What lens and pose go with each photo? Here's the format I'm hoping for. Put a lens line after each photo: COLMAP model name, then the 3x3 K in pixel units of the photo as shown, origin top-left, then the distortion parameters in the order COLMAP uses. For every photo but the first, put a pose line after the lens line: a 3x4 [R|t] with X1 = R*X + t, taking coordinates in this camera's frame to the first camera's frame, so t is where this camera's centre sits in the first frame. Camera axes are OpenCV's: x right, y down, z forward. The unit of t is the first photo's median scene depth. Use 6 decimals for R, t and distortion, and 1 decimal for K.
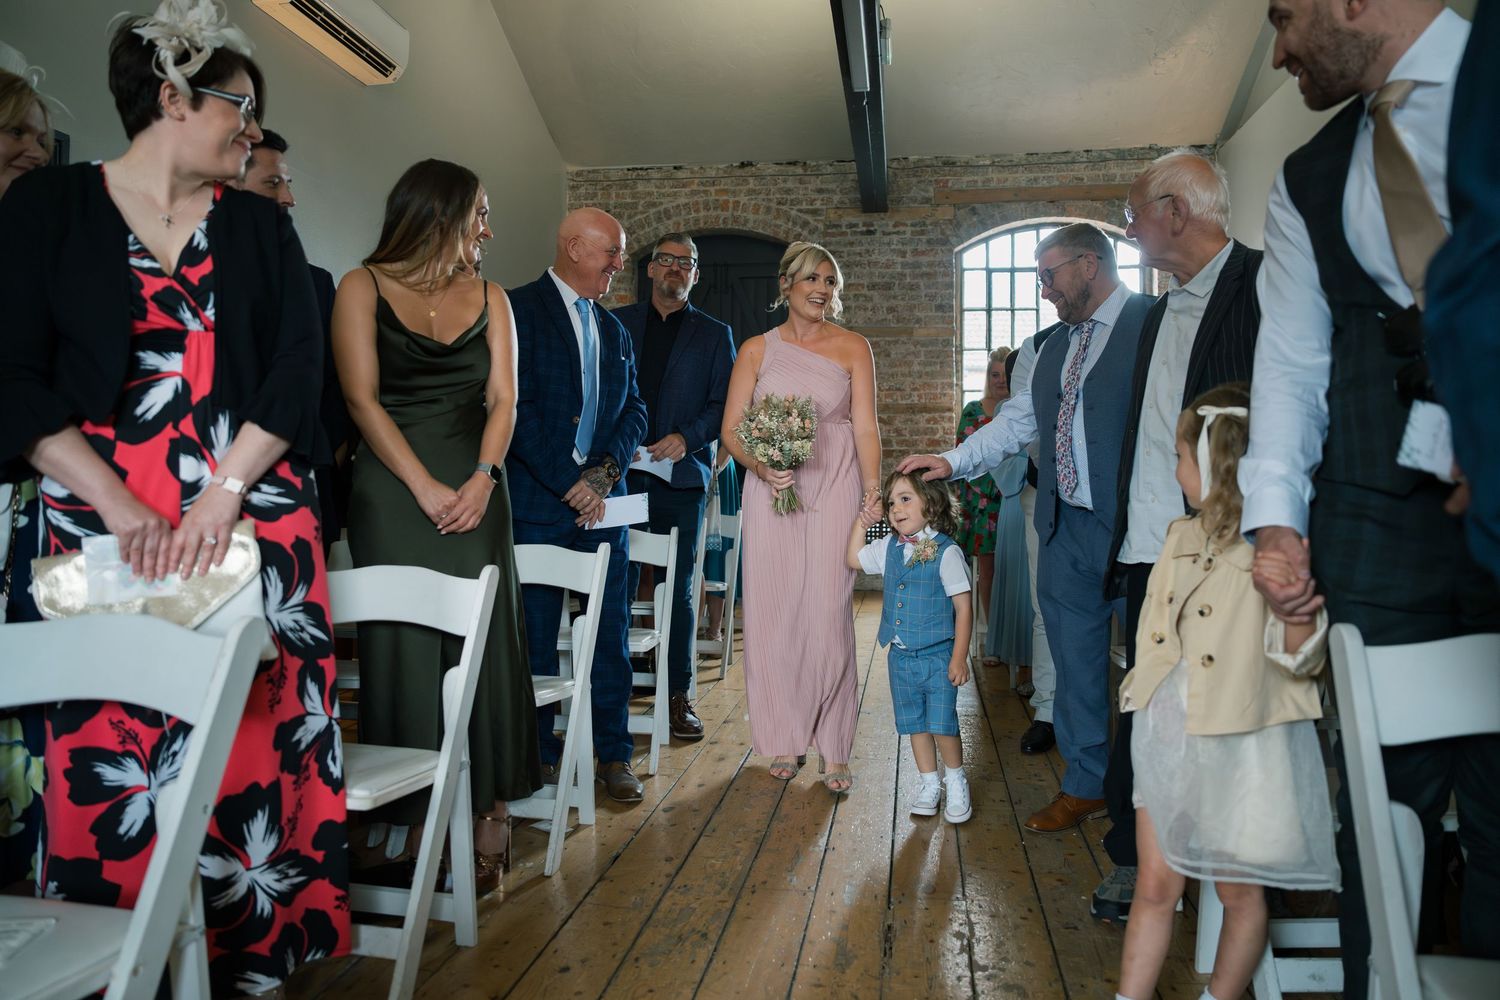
lens RADIAL K [[1038.4, 0, 756.7], [0, 1038.4, 476.9], [0, 0, 1]] dist [-0.085312, 0.042544]
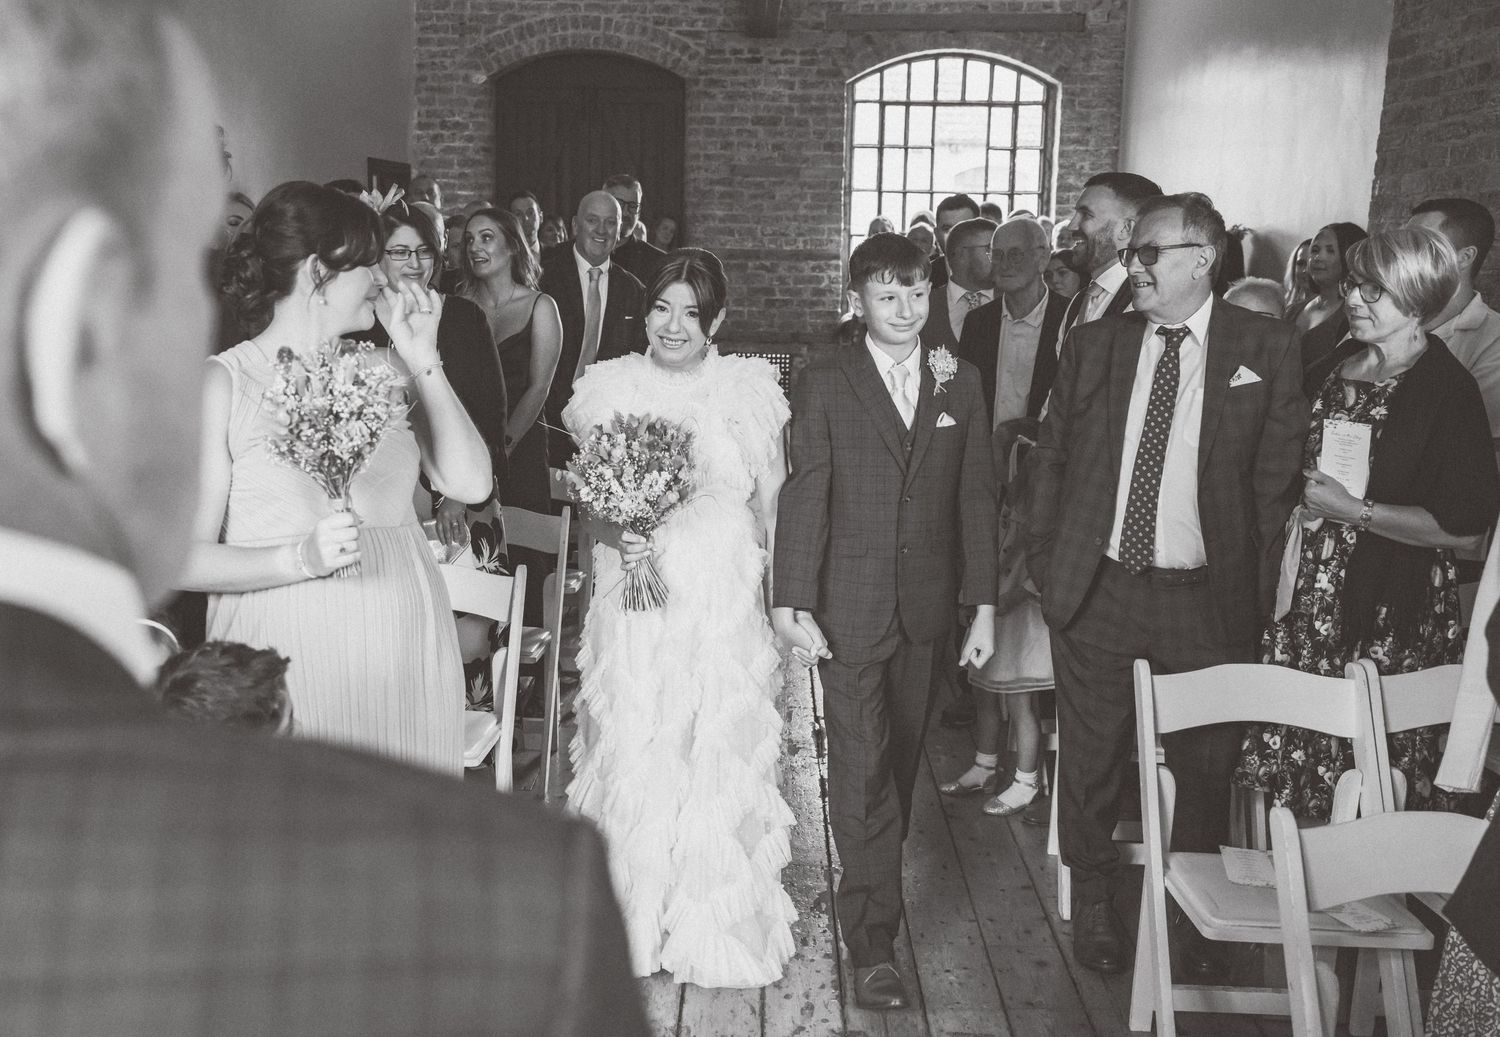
lens RADIAL K [[1309.8, 0, 679.9], [0, 1309.8, 497.3], [0, 0, 1]] dist [-0.045483, 0.033572]
pose [[0.996095, -0.009670, 0.087752, -0.063052], [-0.006471, 0.983313, 0.181809, -0.065262], [-0.088046, -0.181667, 0.979411, -0.199148]]
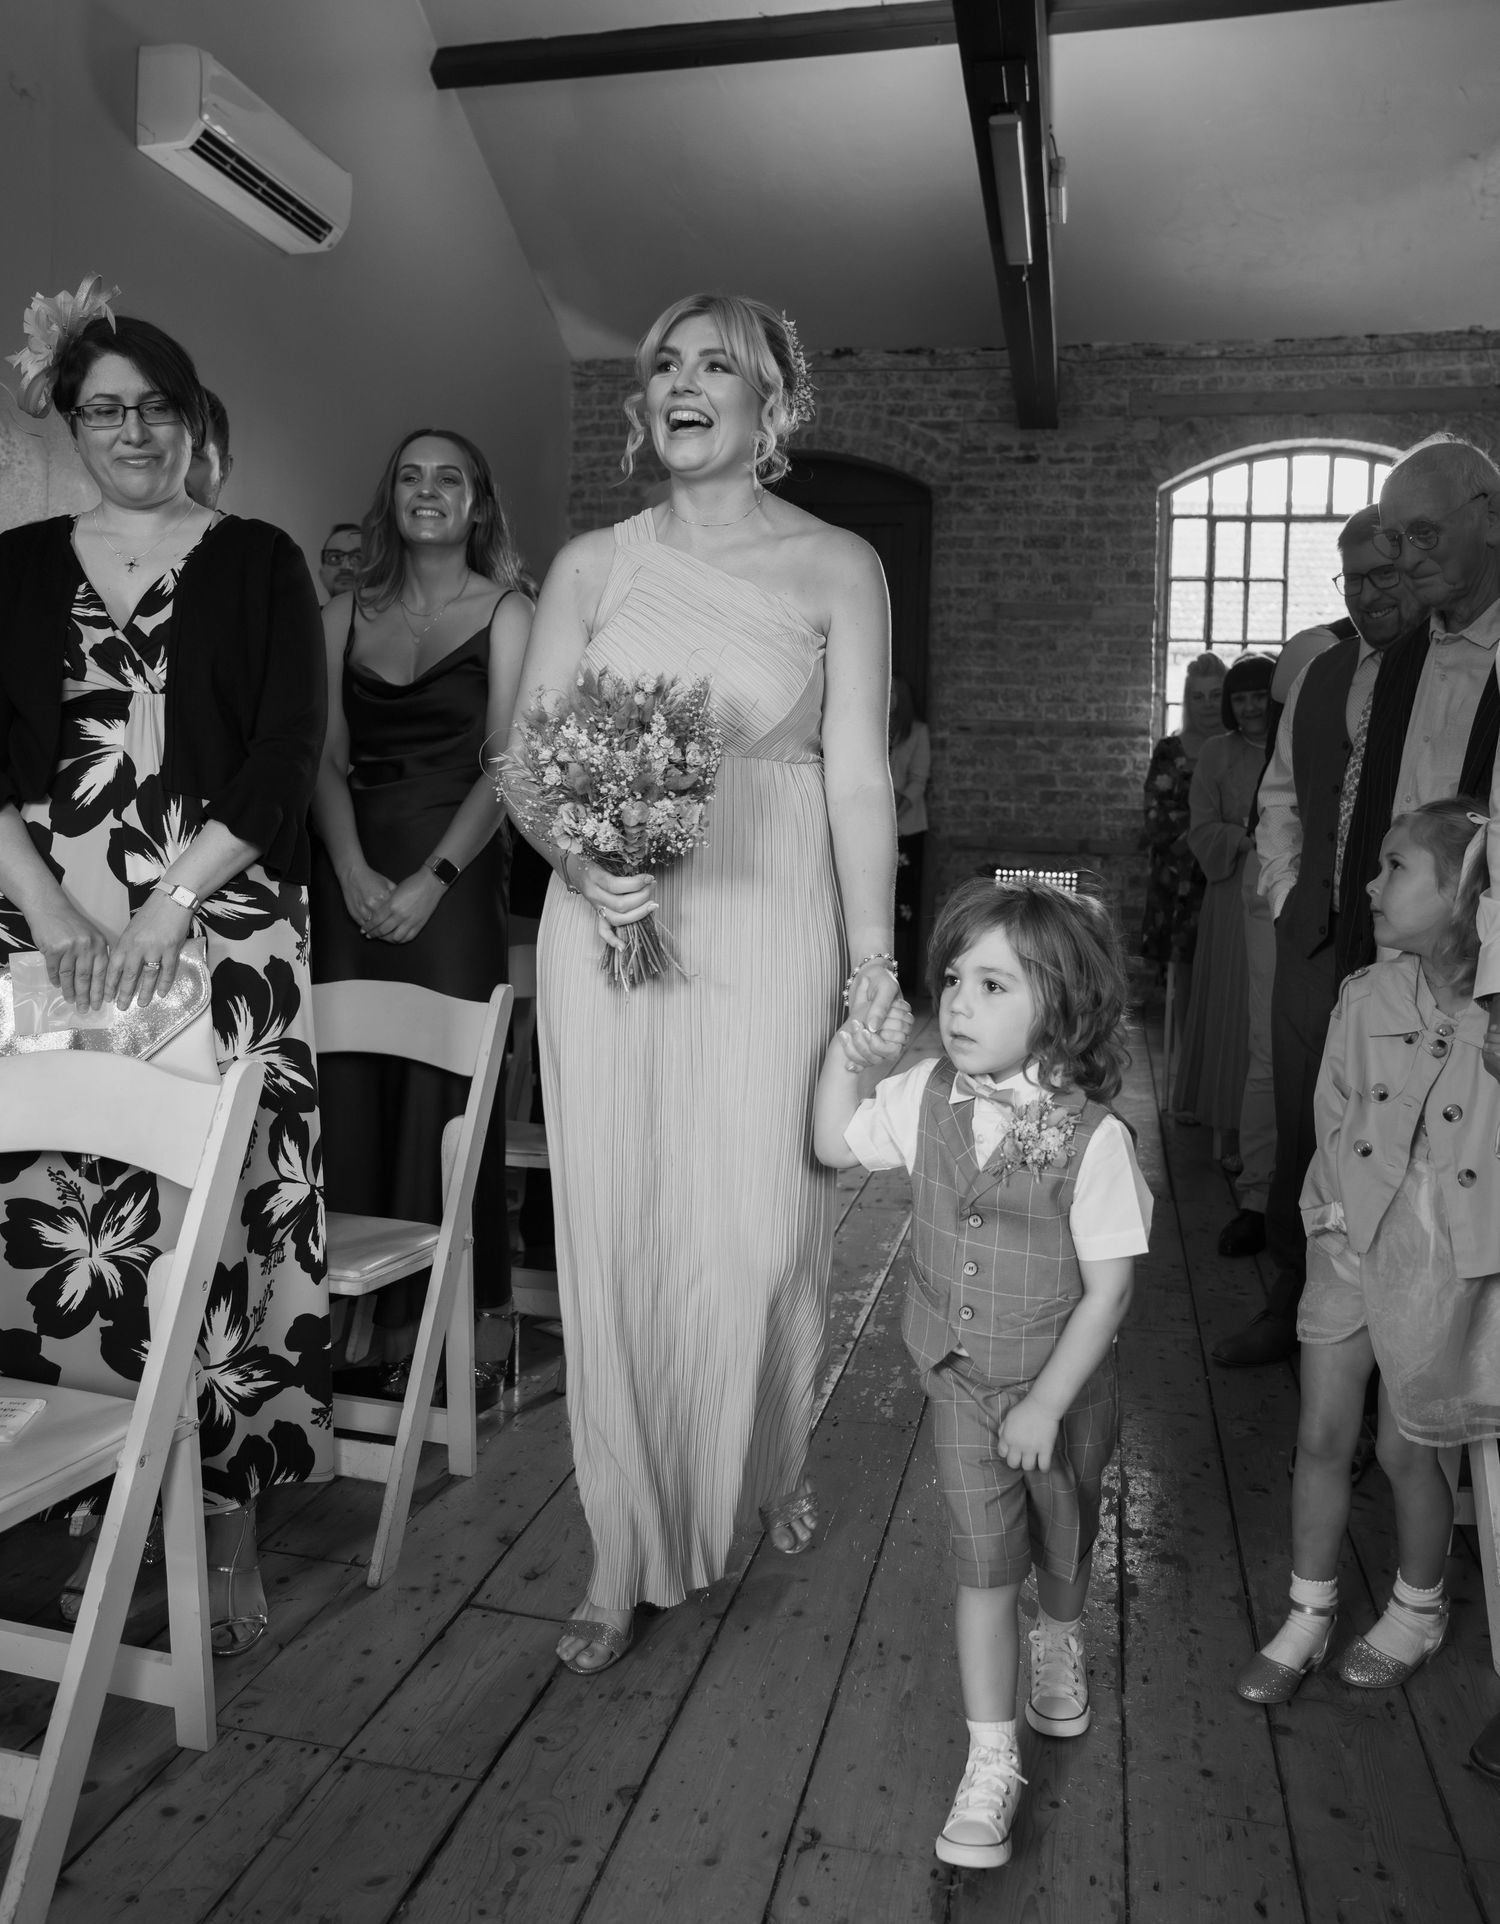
lens RADIAL K [[1592.5, 0, 736.9], [0, 1592.5, 918.6], [0, 0, 1]] dist [-0.112165, 0.090319]
pose [[0.997407, 0.024149, -0.067798, -0.001161], [-0.019624, 0.997584, 0.066637, -0.008488], [0.069244, -0.065134, 0.995471, -0.027021]]
